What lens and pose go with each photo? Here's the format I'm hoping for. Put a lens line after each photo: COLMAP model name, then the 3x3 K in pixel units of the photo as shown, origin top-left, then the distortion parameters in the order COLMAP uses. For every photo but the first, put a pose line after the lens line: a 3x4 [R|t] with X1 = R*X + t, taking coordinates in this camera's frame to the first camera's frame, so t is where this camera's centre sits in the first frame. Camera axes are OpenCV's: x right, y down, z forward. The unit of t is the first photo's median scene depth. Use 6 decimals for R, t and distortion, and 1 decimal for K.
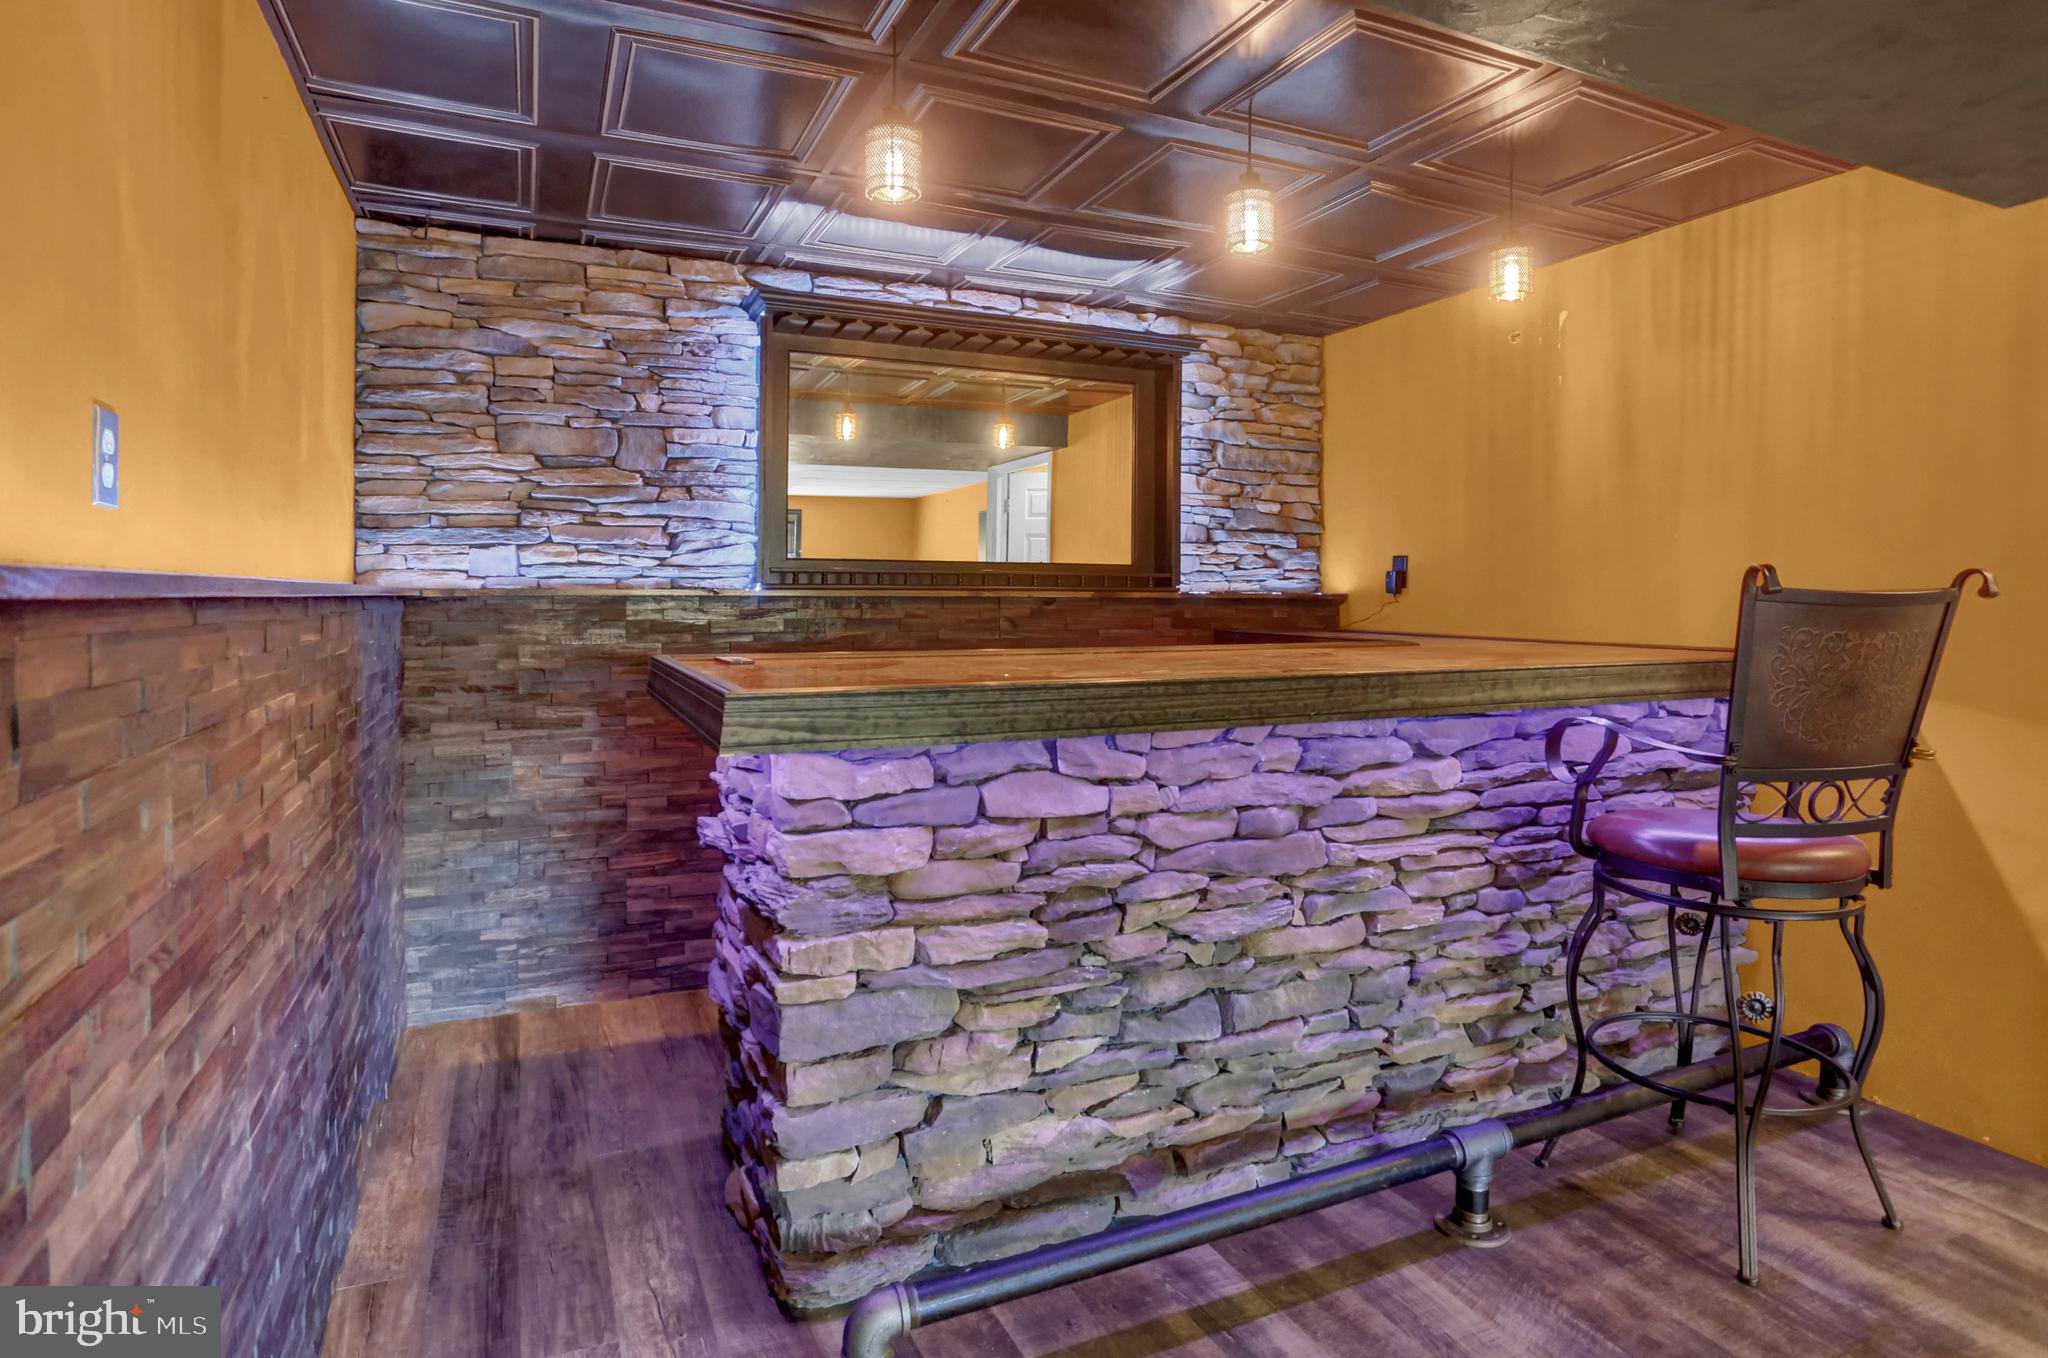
lens RADIAL K [[1063.4, 0, 985.6], [0, 1063.4, 628.7], [0, 0, 1]] dist [-0.073130, 0.000746]
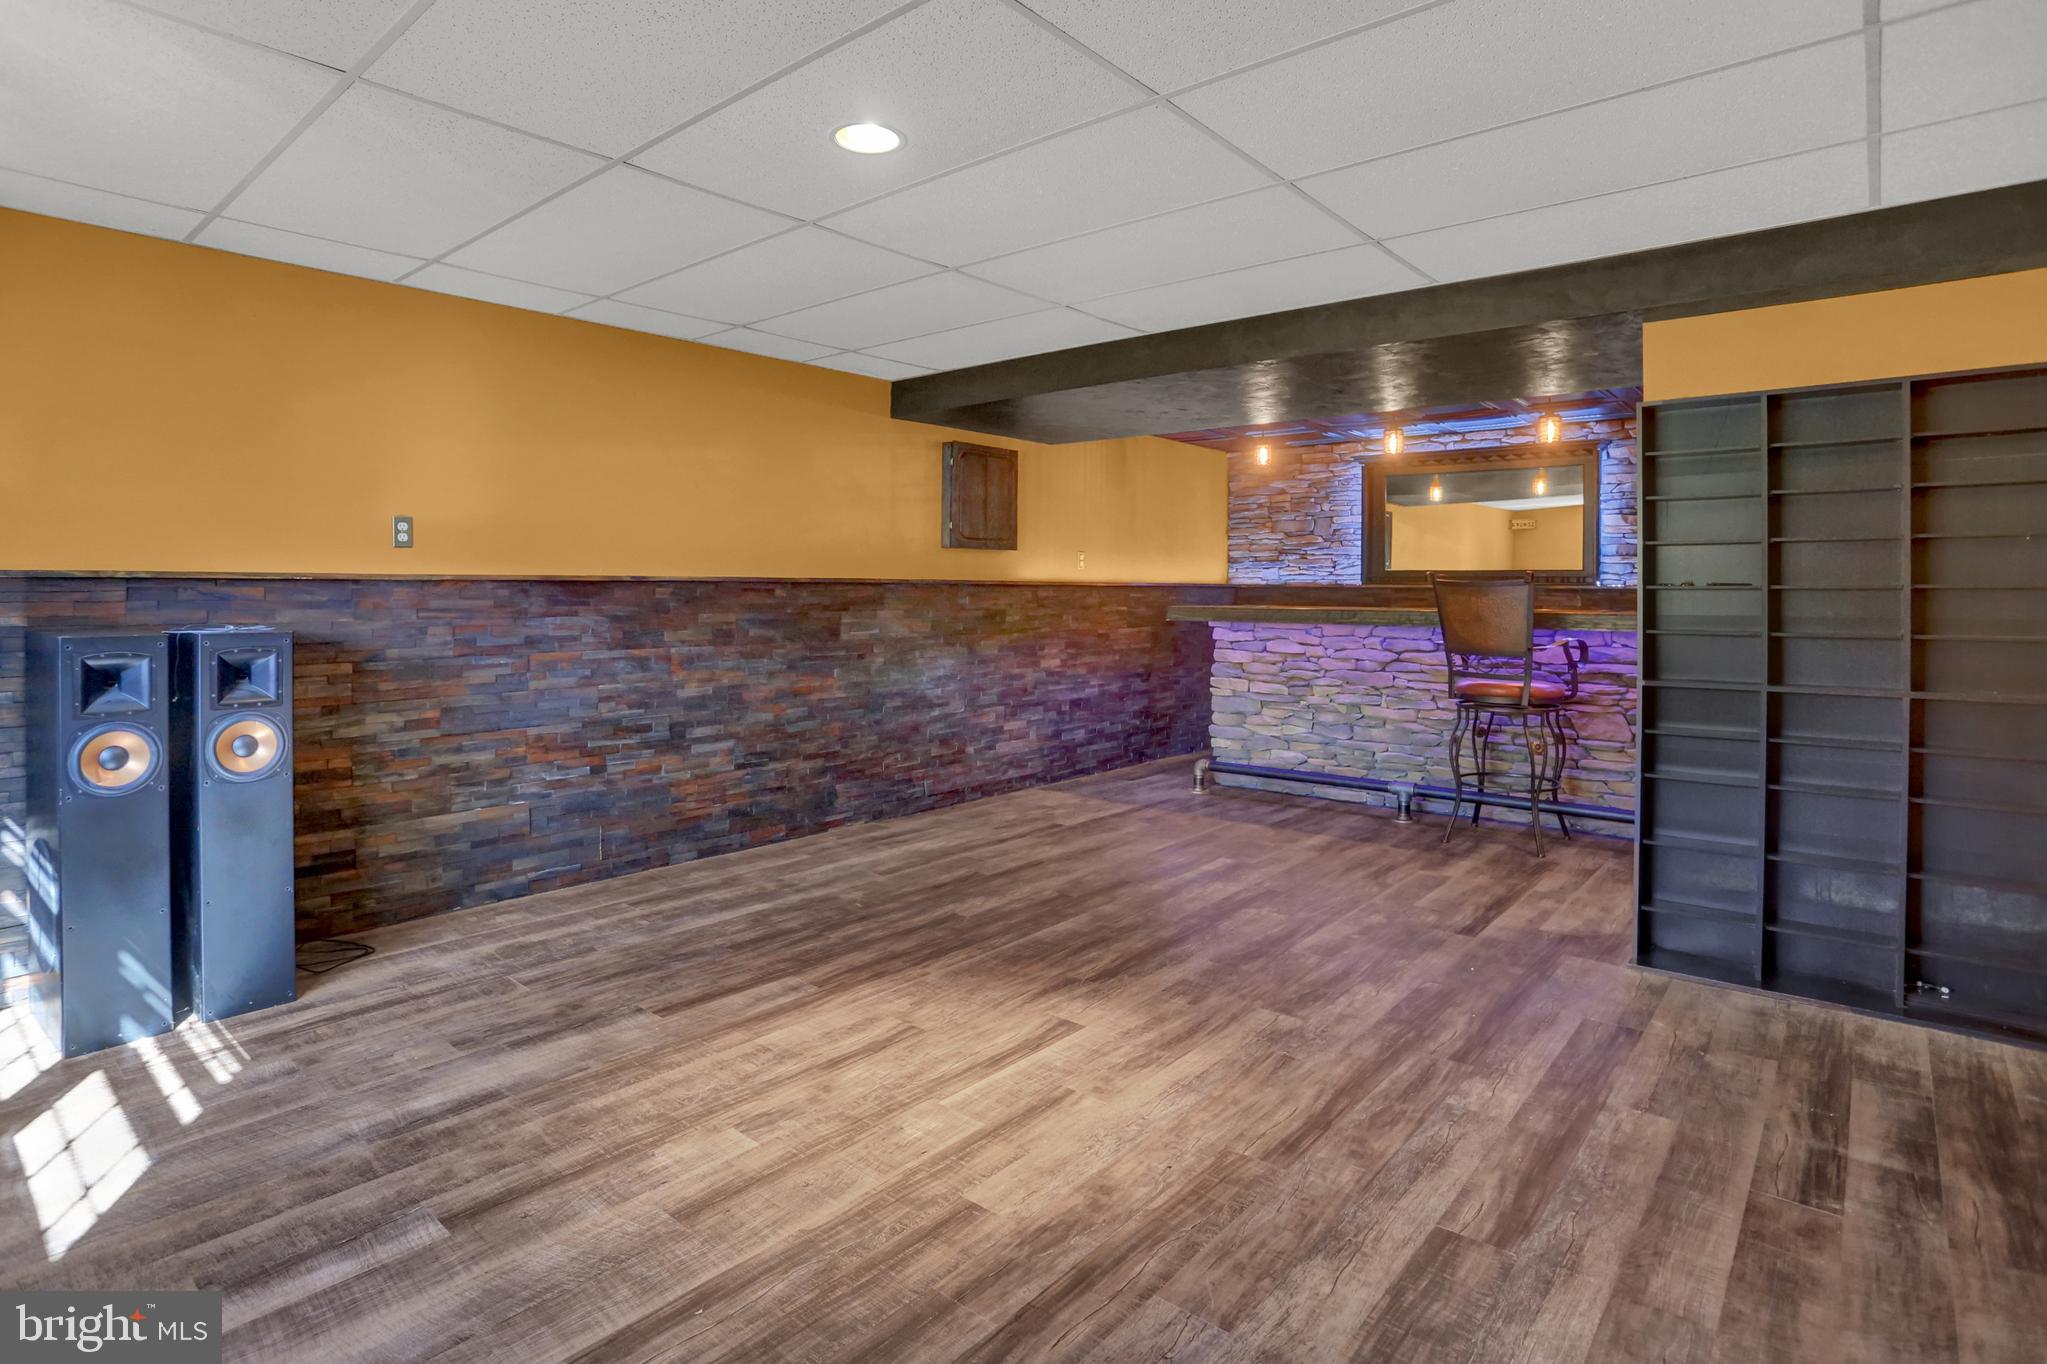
lens RADIAL K [[1061.2, 0, 1014.8], [0, 1061.2, 593.1], [0, 0, 1]] dist [-0.082075, 0.044013]
pose [[0.443613, 0.001740, -0.896217, 1.675164], [-0.029809, 0.999473, -0.012814, 0.037696], [0.895722, 0.032399, 0.443431, -0.770635]]
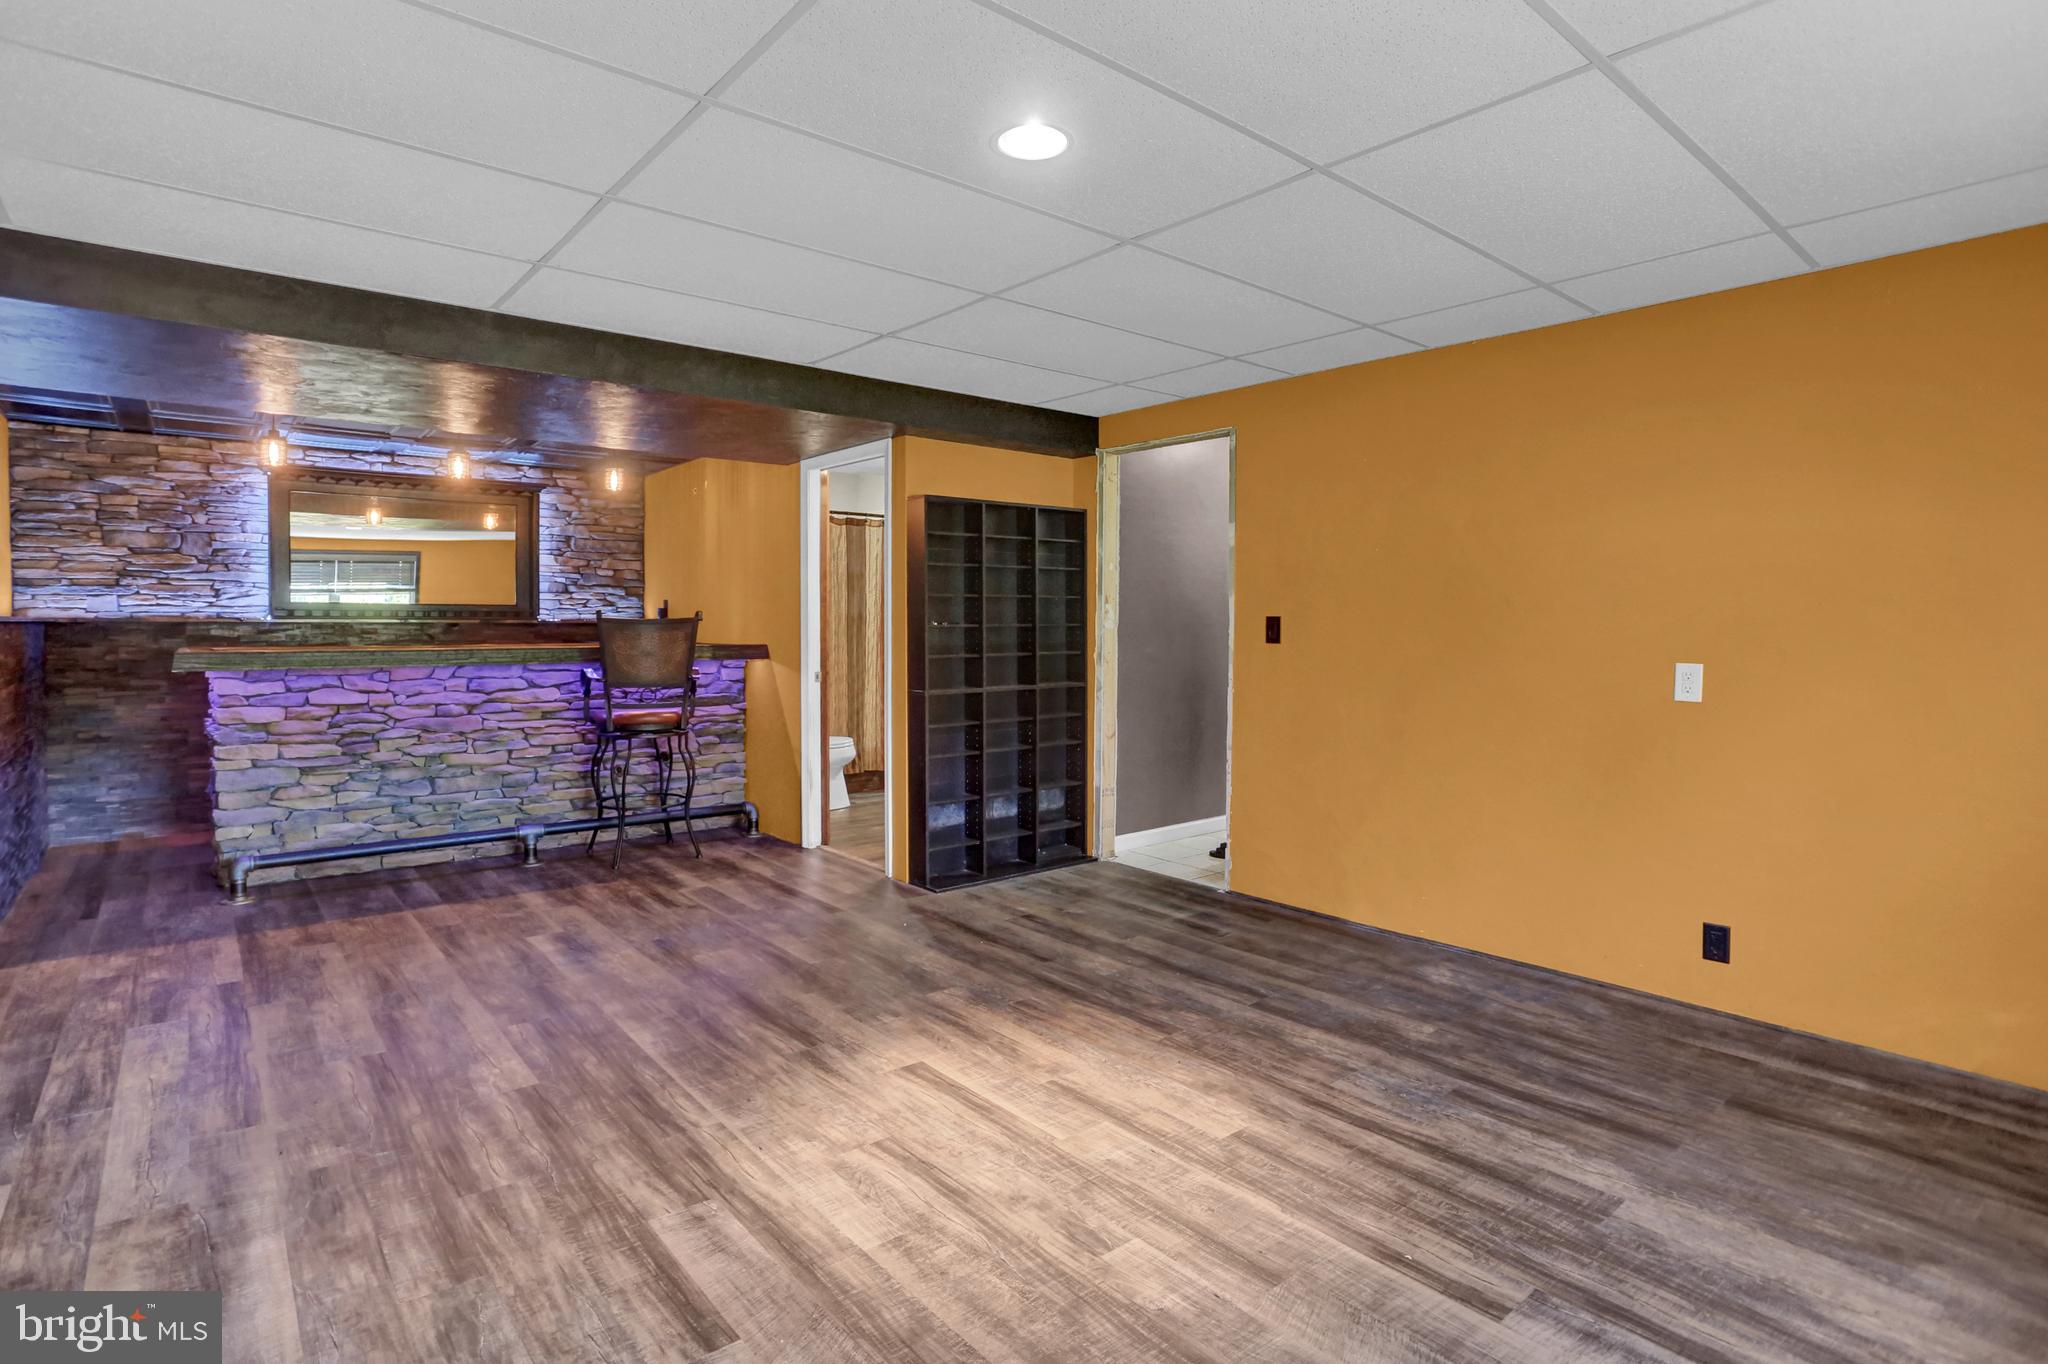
lens RADIAL K [[1023.7, 0, 1027.9], [0, 1023.7, 666.9], [0, 0, 1]] dist [-0.067809, 0.020264]
pose [[0.957173, -0.010766, 0.289315, 0.639938], [0.007027, 0.999878, 0.013960, 0.038326], [-0.289430, -0.011329, 0.957132, -1.219637]]
